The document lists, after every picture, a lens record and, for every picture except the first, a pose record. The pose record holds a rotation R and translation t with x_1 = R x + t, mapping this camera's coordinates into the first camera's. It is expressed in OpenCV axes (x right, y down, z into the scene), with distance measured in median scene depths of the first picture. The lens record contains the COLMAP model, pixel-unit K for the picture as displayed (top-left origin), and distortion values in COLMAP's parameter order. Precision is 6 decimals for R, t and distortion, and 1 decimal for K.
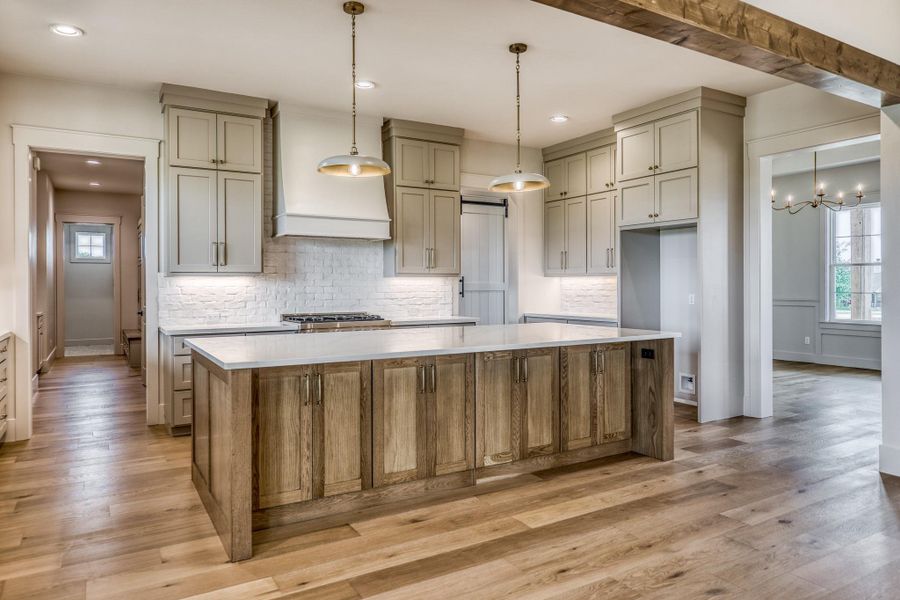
lens RADIAL K [[589.6, 0, 448.4], [0, 589.6, 283.1], [0, 0, 1]] dist [-0.000662, -0.001371]
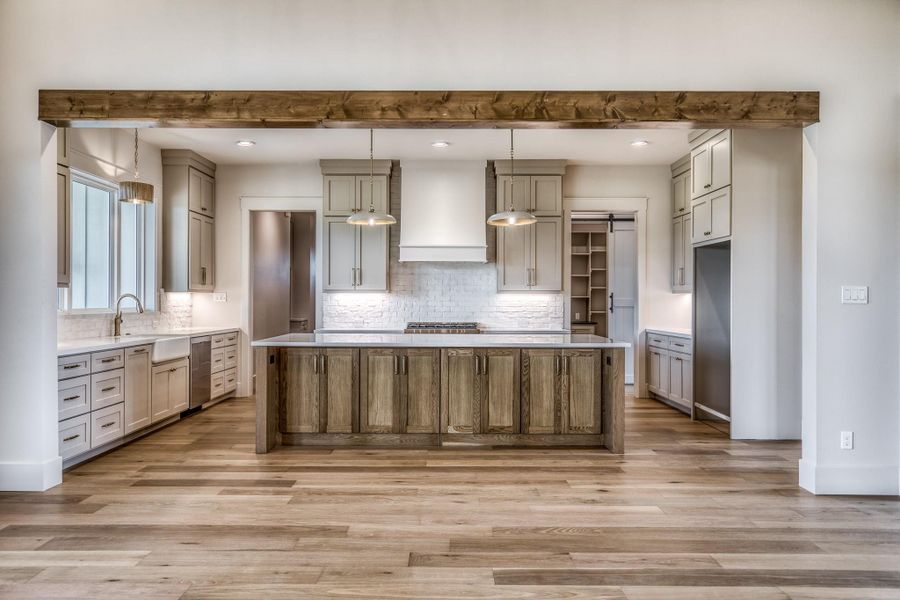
lens RADIAL K [[657.4, 0, 449.4], [0, 657.4, 297.4], [0, 0, 1]] dist [0.005927, -0.000636]
pose [[0.860540, 0.004095, -0.509366, 0.749529], [-0.004549, 0.999990, 0.000353, -0.003548], [0.509363, 0.002014, 0.860550, -0.276967]]
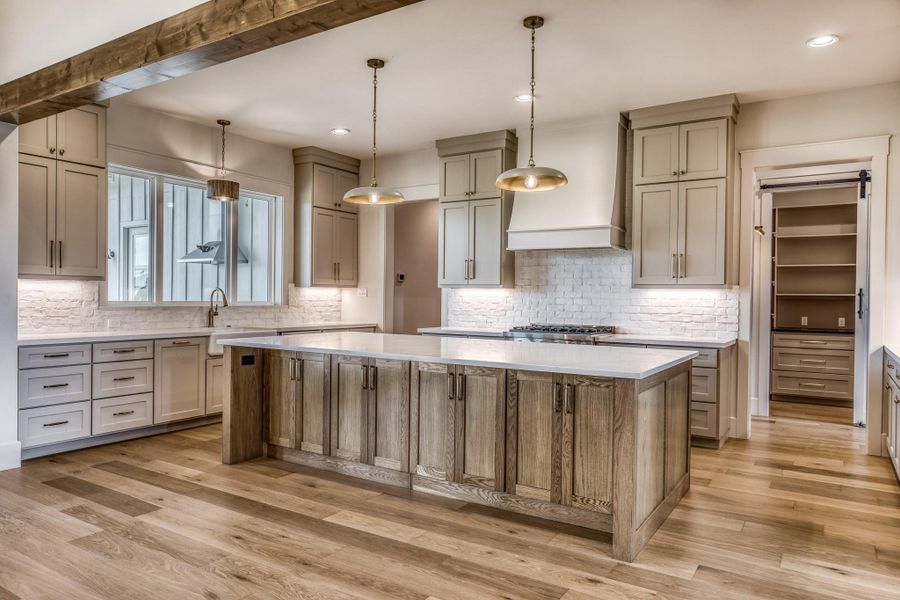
lens RADIAL K [[606.0, 0, 452.1], [0, 606.0, 301.4], [0, 0, 1]] dist [0.000199, 0.000020]
pose [[0.451084, 0.017251, -0.892315, 0.905714], [-0.010524, 0.999846, 0.014010, -0.001327], [0.892420, 0.003071, 0.451196, 0.520411]]
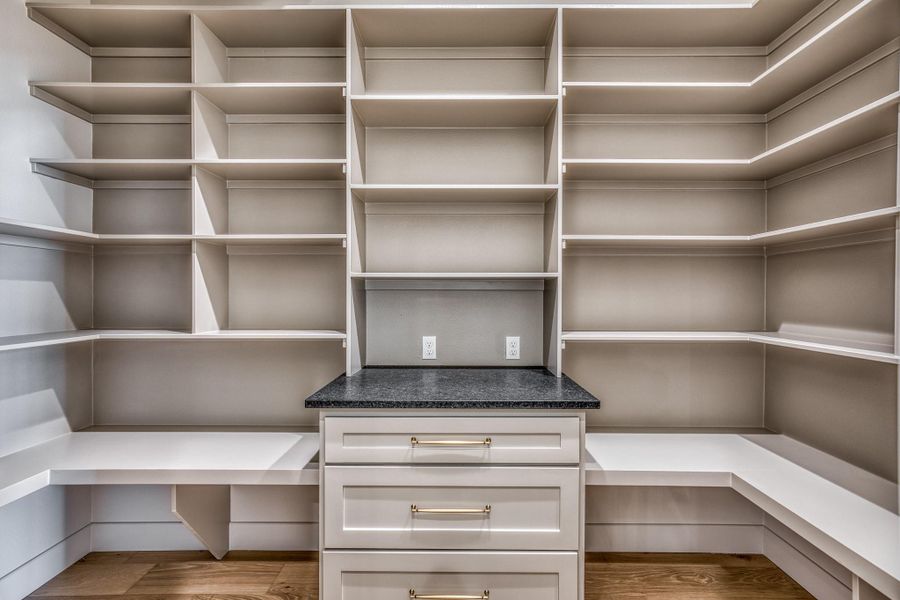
lens RADIAL K [[416.3, 0, 452.8], [0, 416.3, 299.9], [0, 0, 1]] dist [-0.000450, -0.000094]
pose [[0.856485, 0.004052, -0.516156, -0.017242], [-0.003877, 0.999991, 0.001416, 0.018879], [0.516158, 0.000789, 0.856493, 1.962844]]
